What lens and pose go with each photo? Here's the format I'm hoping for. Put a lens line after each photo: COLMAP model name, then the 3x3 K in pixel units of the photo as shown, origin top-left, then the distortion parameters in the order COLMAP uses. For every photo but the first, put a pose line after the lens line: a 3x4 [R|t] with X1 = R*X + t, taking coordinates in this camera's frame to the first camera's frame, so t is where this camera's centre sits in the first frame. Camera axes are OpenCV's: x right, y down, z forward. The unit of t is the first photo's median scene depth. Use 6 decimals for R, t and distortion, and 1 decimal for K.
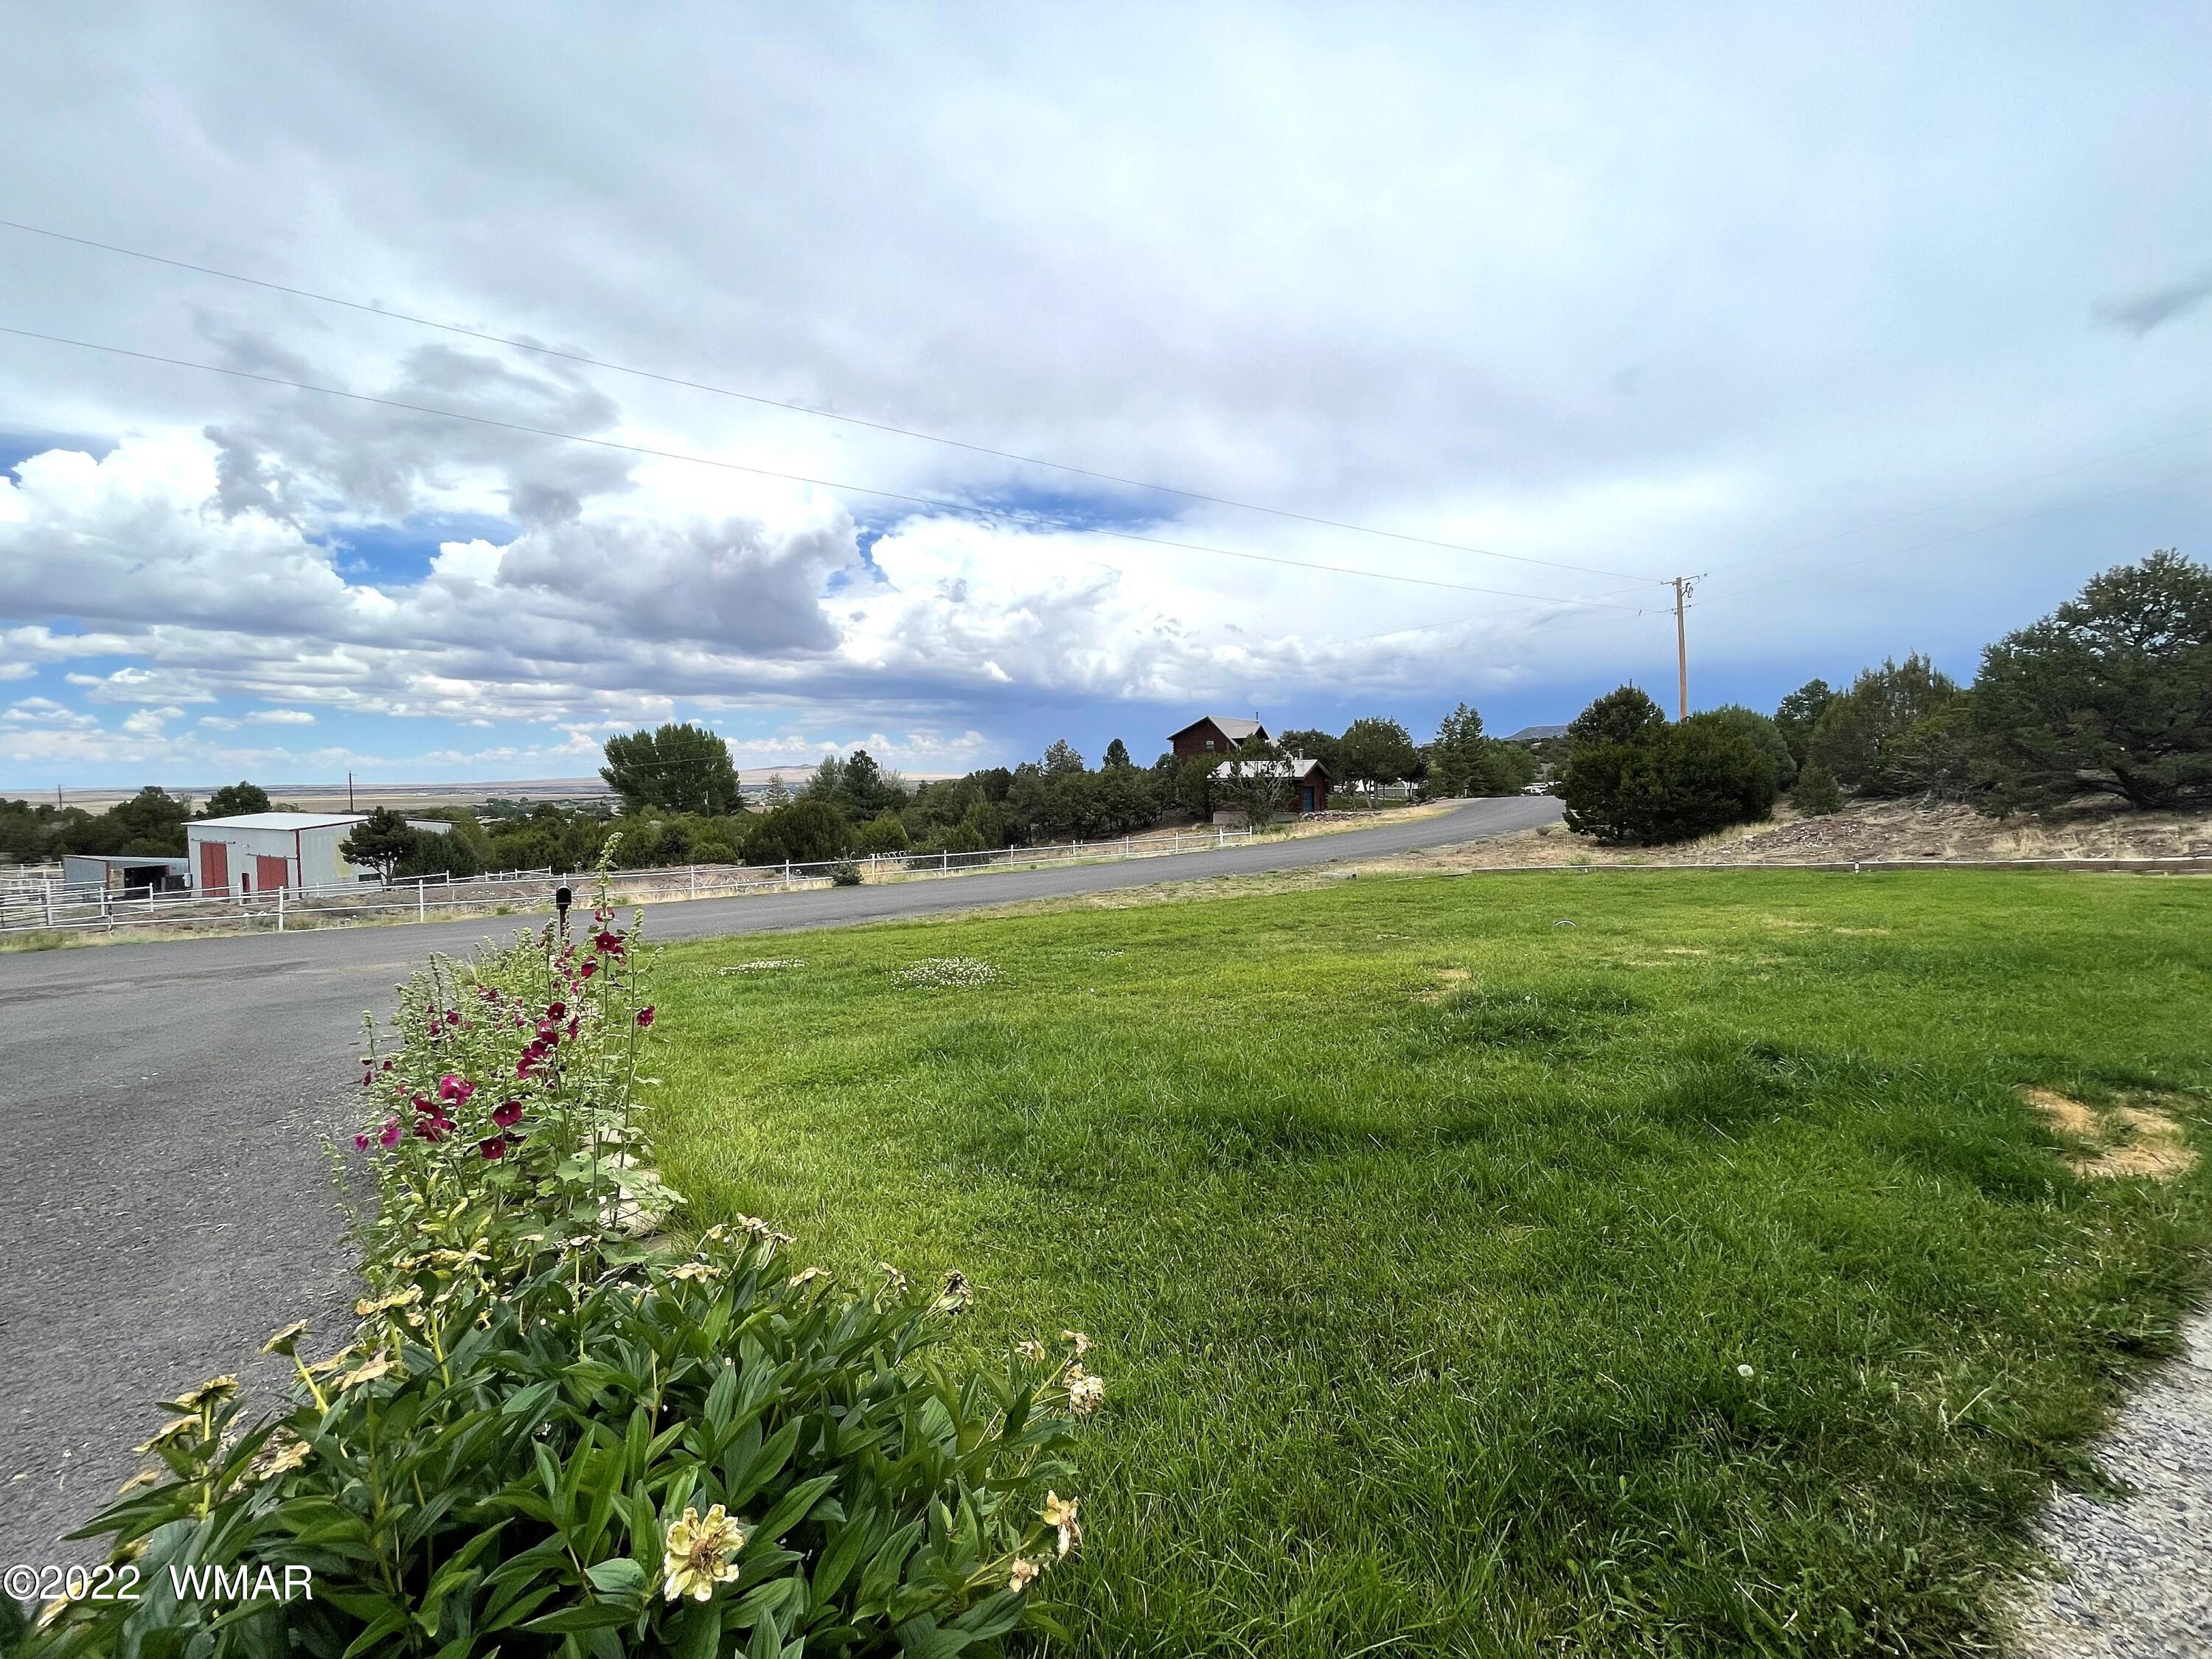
lens RADIAL K [[906.4, 0, 1096.3], [0, 906.4, 821.5], [0, 0, 1]] dist [0.000139, 0.000457]
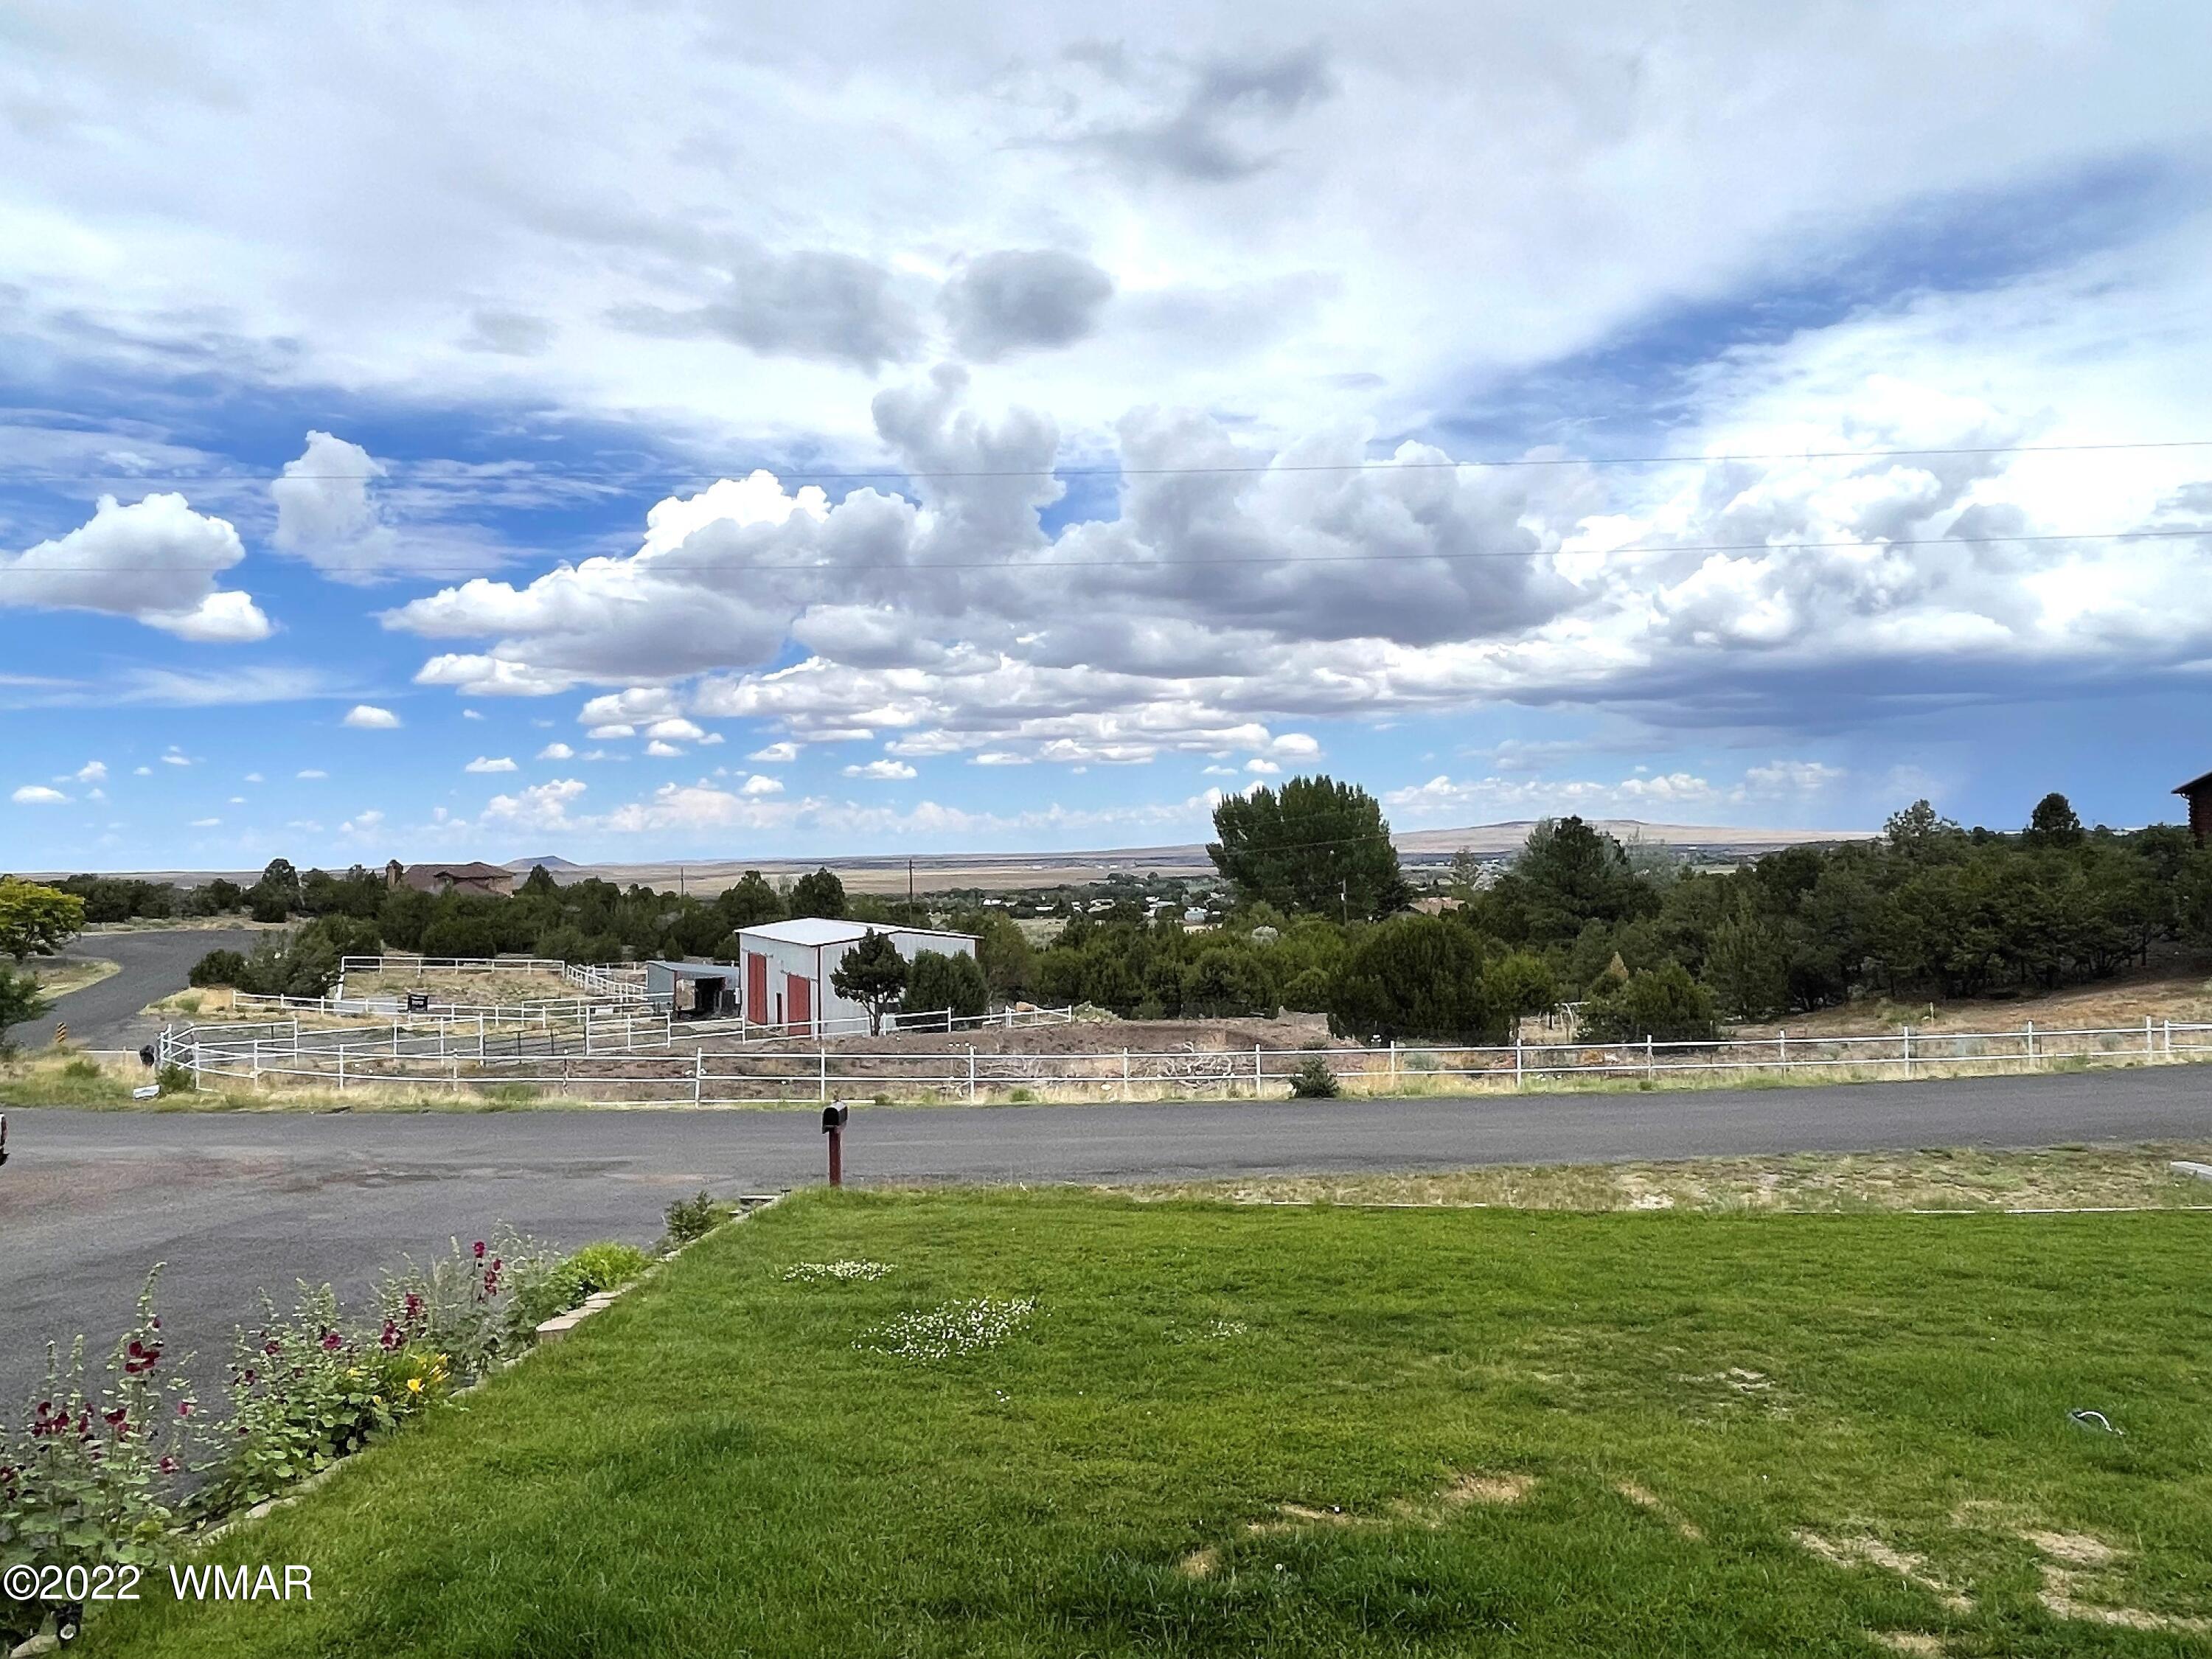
lens RADIAL K [[1561.4, 0, 1109.0], [0, 1561.4, 779.7], [0, 0, 1]] dist [0.002716, -0.013034]
pose [[0.810693, -0.024863, -0.584944, 0.114677], [-0.018757, 0.997482, -0.068393, -0.033136], [0.585171, 0.066418, 0.808185, -0.005960]]
